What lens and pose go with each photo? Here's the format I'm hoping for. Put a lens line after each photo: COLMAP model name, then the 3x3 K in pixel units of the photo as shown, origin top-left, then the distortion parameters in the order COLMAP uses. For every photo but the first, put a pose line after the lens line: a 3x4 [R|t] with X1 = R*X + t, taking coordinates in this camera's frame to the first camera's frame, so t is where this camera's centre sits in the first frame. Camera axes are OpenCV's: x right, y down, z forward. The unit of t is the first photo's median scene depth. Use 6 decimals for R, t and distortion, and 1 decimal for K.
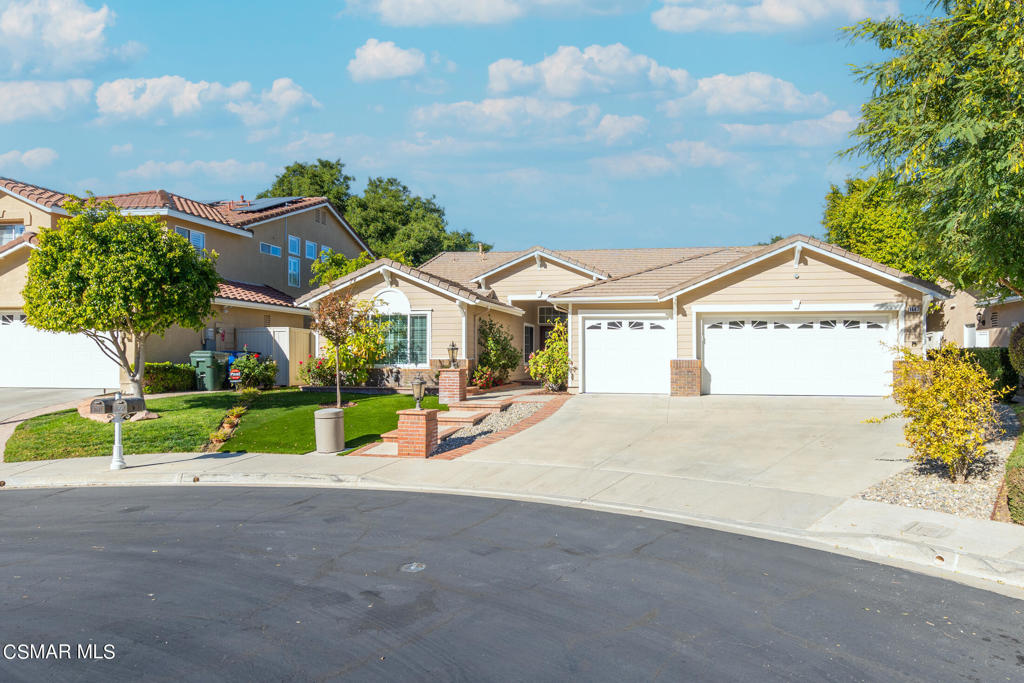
lens RADIAL K [[511.2, 0, 593.5], [0, 511.2, 355.7], [0, 0, 1]] dist [-0.013834, 0.000067]
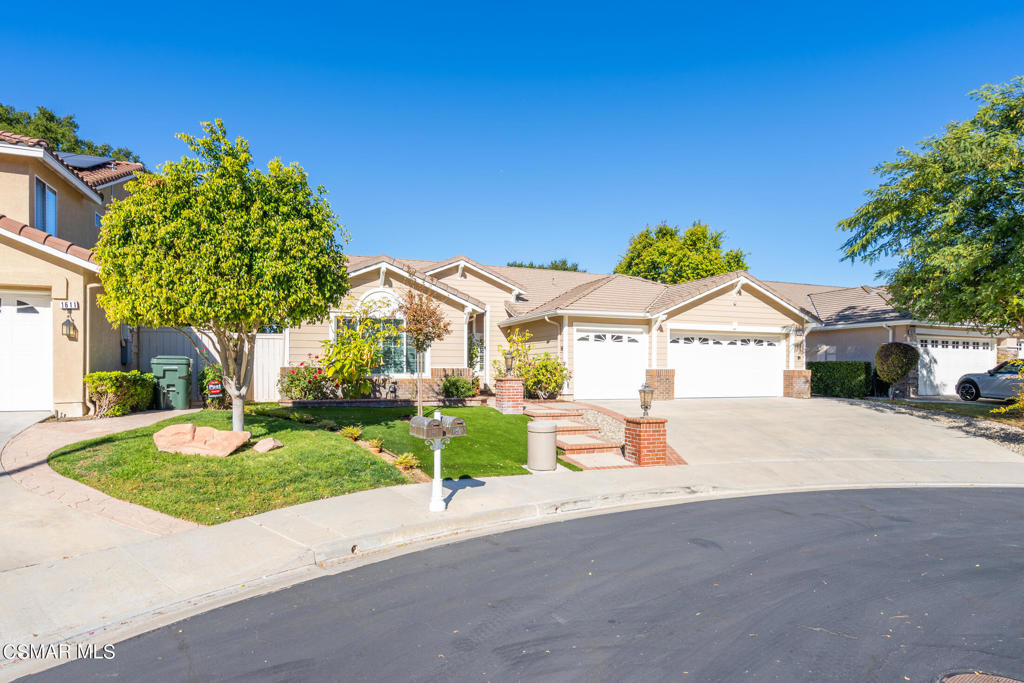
lens RADIAL K [[479.6, 0, 474.8], [0, 479.6, 370.2], [0, 0, 1]] dist [-0.003450, -0.000251]
pose [[0.908169, 0.001588, 0.418601, -0.649441], [-0.004486, 0.999972, 0.005940, 0.005392], [-0.418580, -0.007273, 0.908151, 0.180441]]
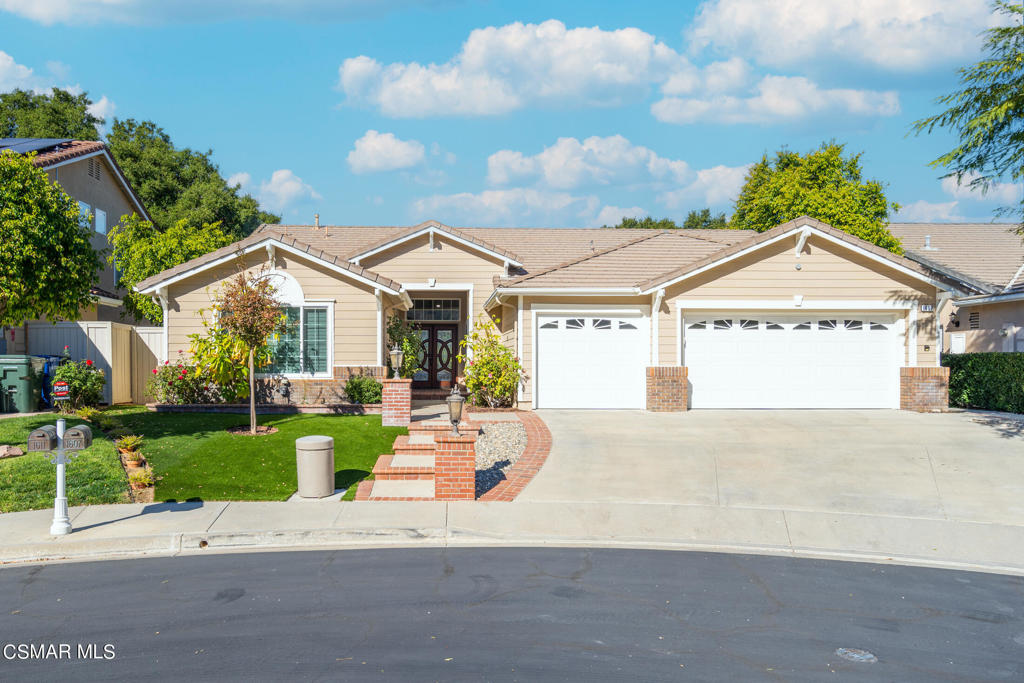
lens RADIAL K [[633.2, 0, 454.9], [0, 633.2, 363.3], [0, 0, 1]] dist [0.002713, 0.000618]
pose [[0.988260, -0.000640, 0.152782, -0.301884], [0.000014, 0.999992, 0.004095, -0.001889], [-0.152783, -0.004045, 0.988251, 0.053851]]
